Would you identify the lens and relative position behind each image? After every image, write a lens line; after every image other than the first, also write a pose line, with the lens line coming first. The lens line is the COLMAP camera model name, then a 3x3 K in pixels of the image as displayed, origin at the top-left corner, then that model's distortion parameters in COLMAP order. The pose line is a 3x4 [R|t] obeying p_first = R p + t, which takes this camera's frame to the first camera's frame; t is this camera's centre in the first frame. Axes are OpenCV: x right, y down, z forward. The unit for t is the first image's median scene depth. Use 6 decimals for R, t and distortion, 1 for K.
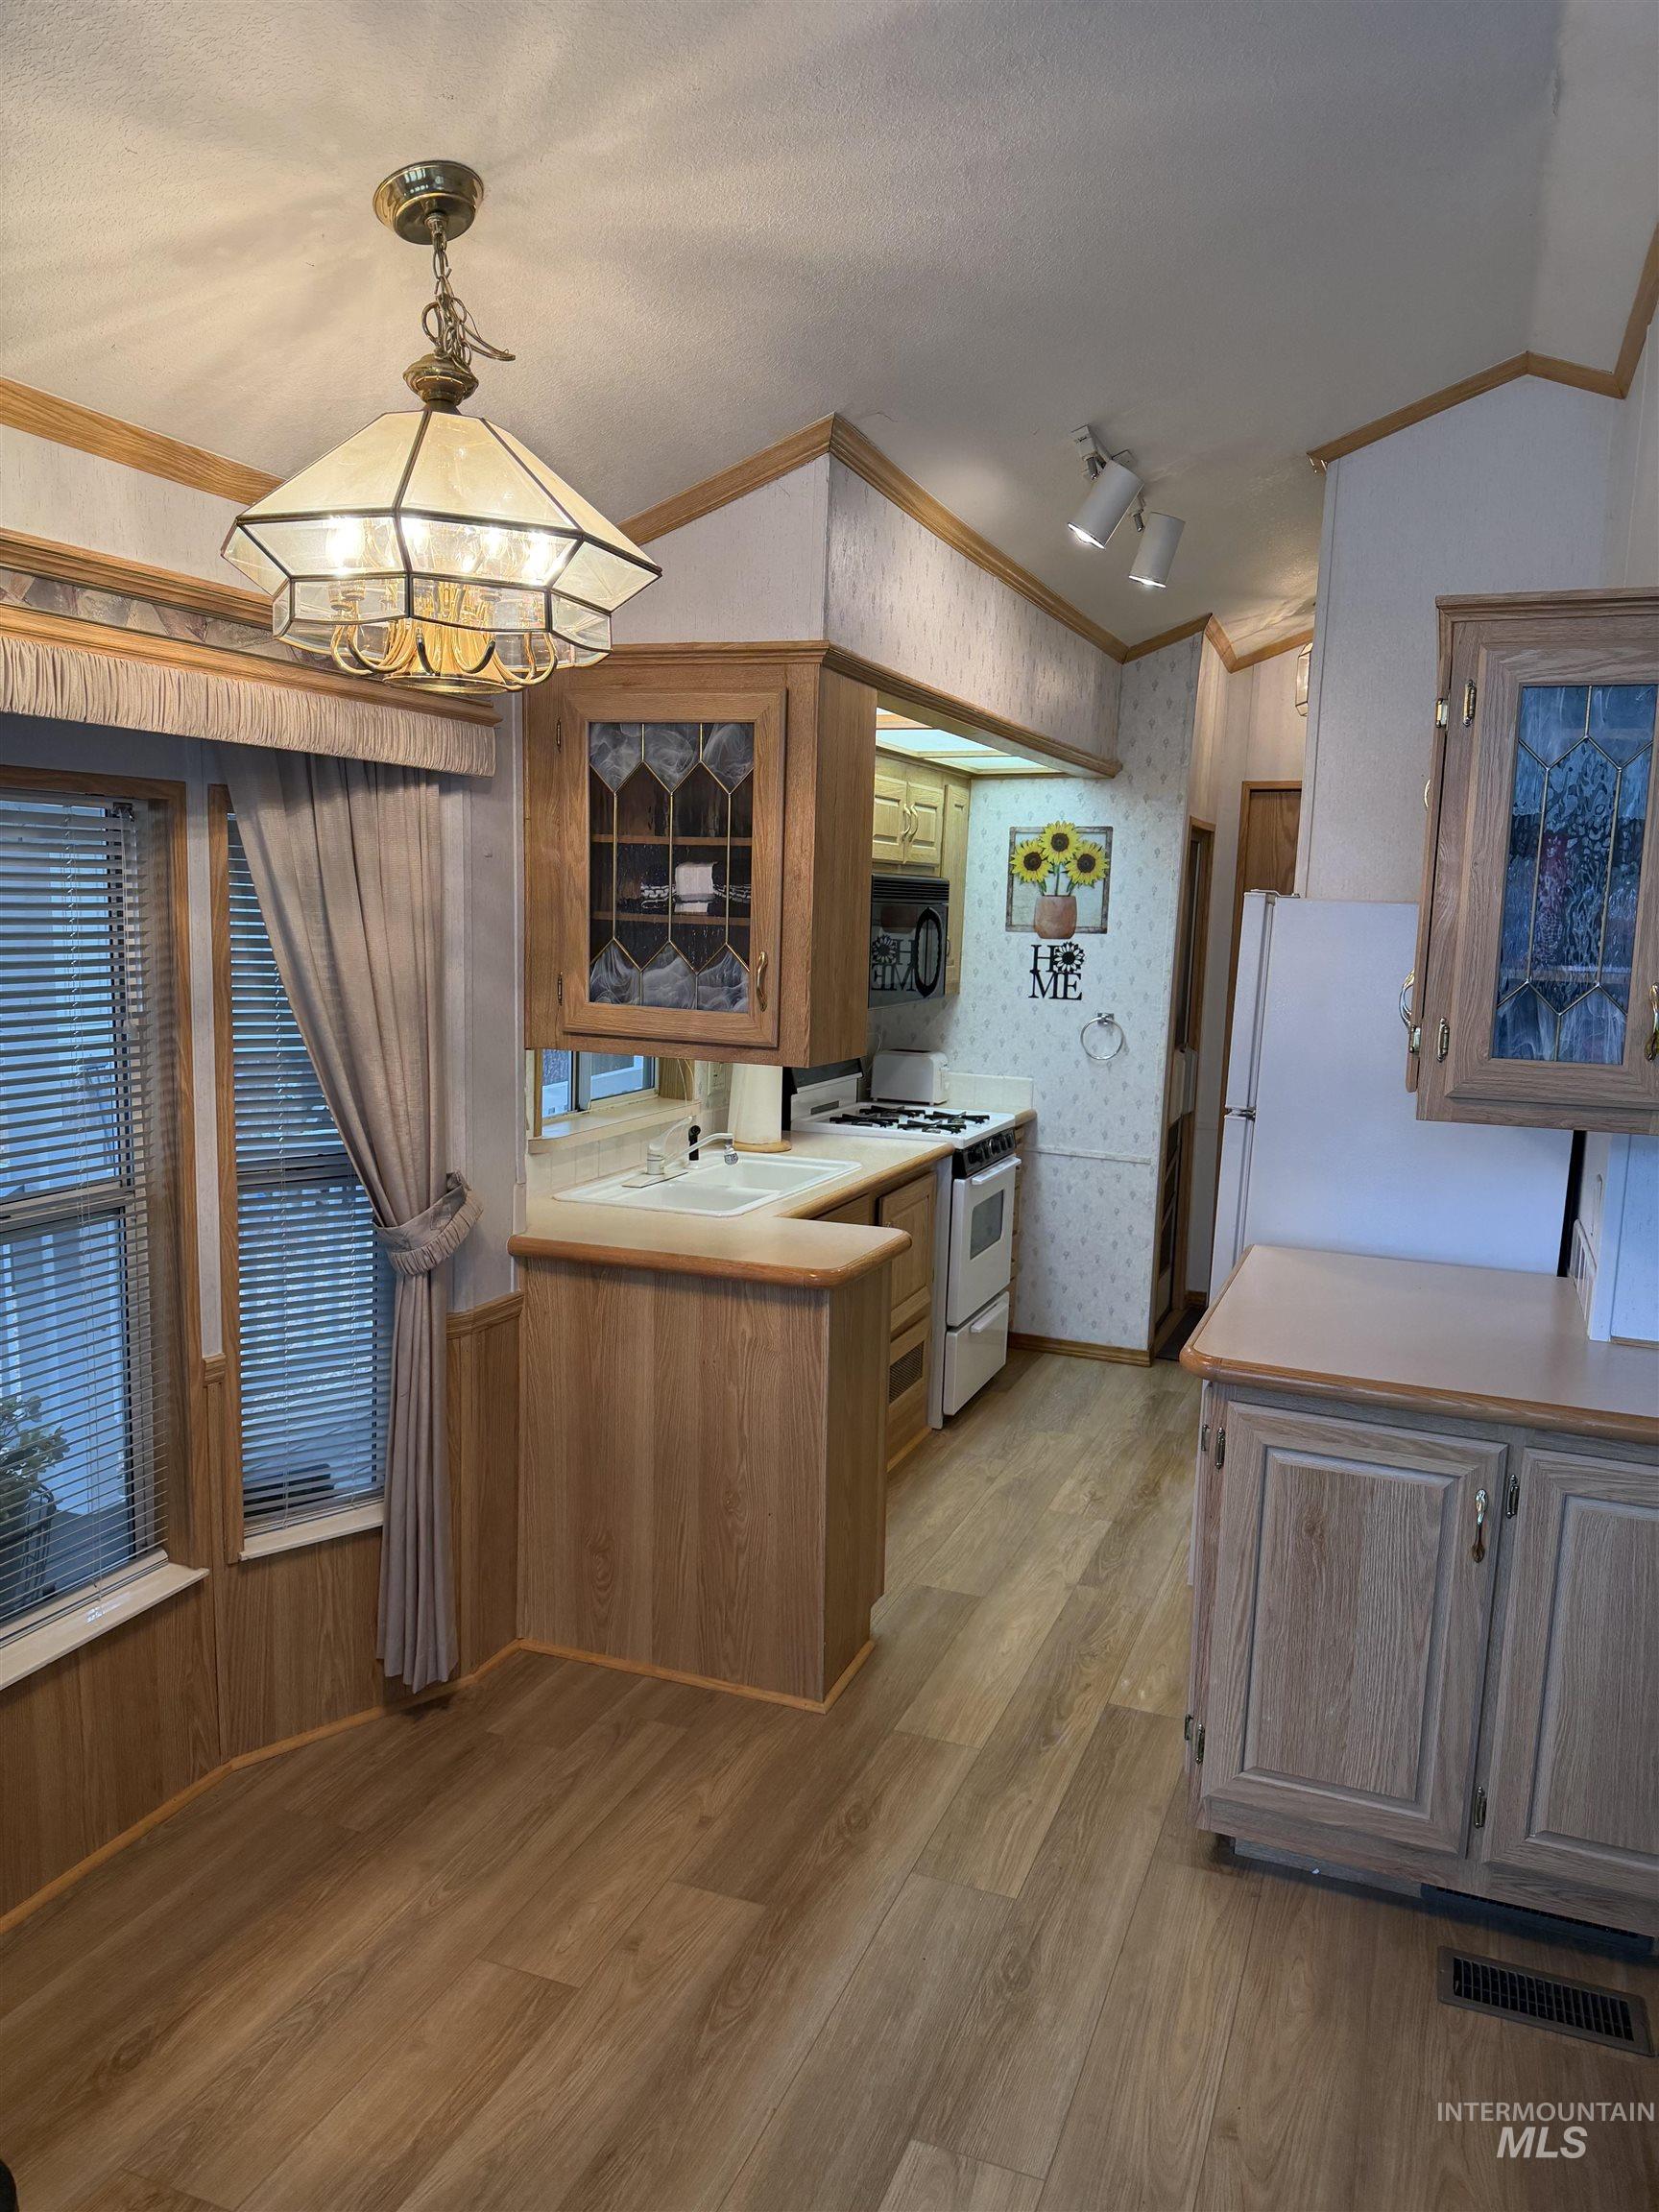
lens RADIAL K [[1568.6, 0, 829.5], [0, 1568.6, 1106.0], [0, 0, 1]] dist [0.047525, -0.069533]
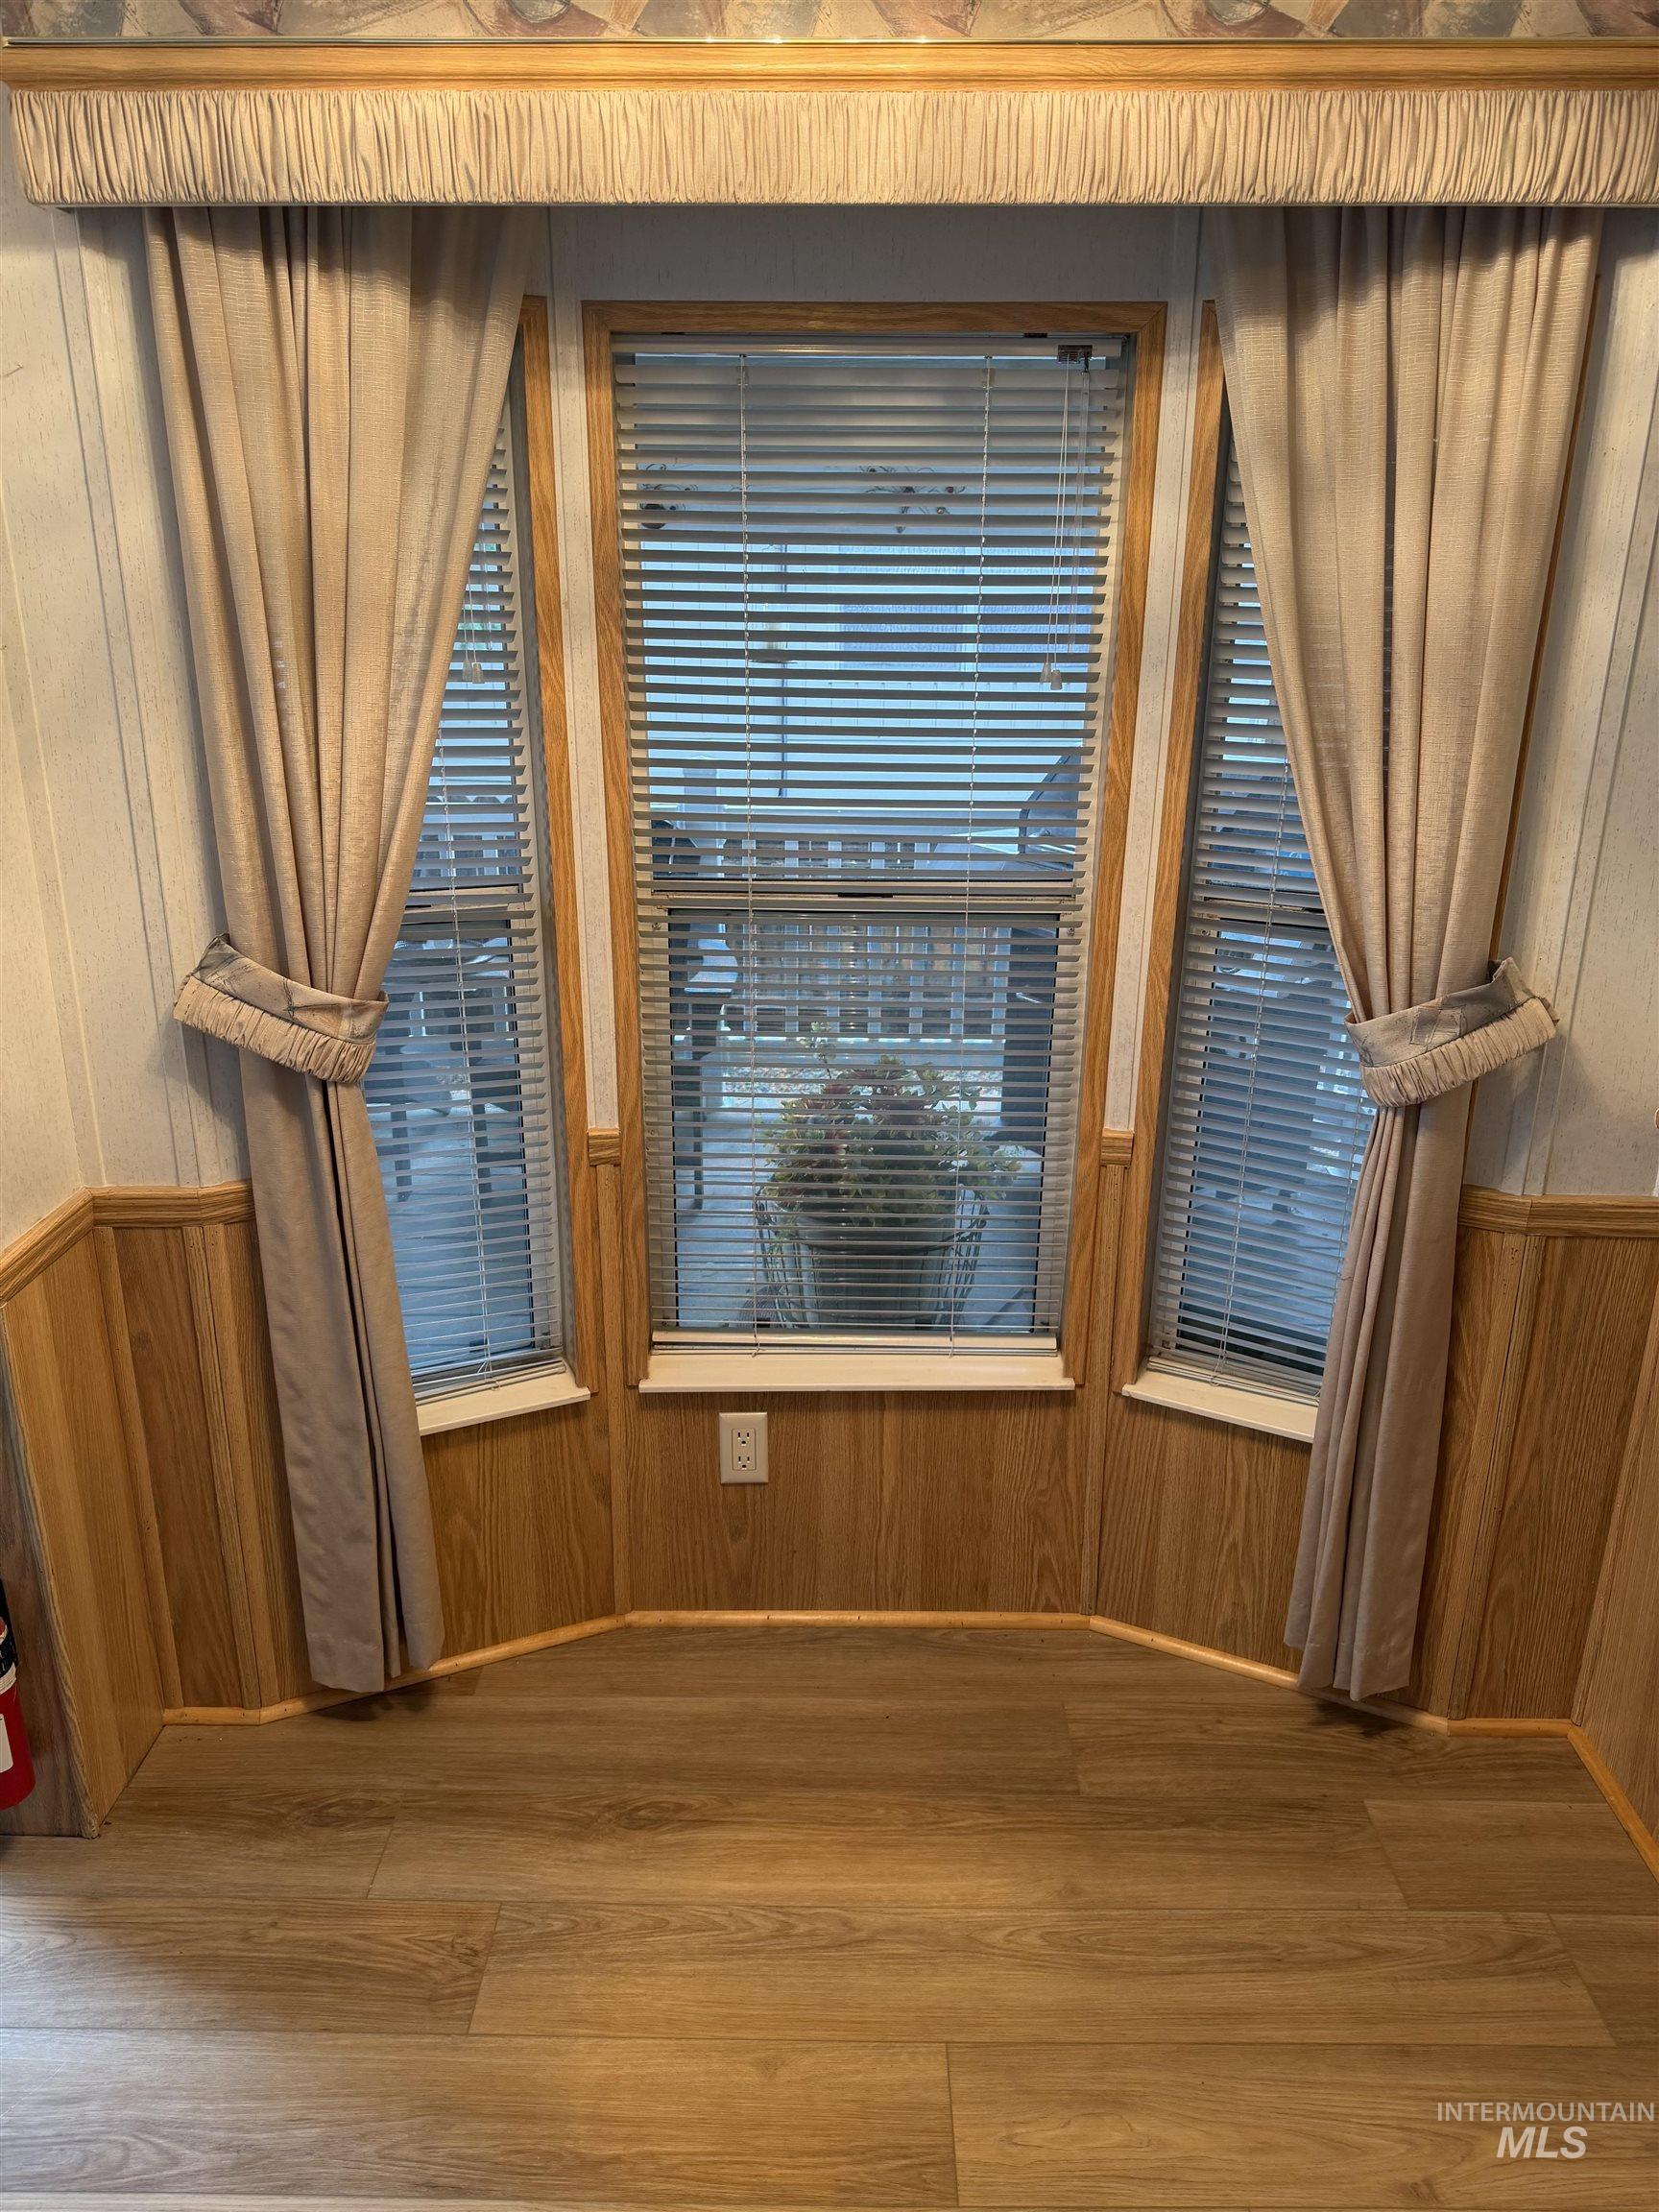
lens RADIAL K [[1568.6, 0, 829.5], [0, 1568.6, 1106.0], [0, 0, 1]] dist [0.047525, -0.069533]
pose [[0.360834, 0.274507, -0.891317, 0.232034], [-0.120361, 0.961416, 0.247370, -0.021926], [0.924831, 0.018021, 0.379951, 0.591835]]
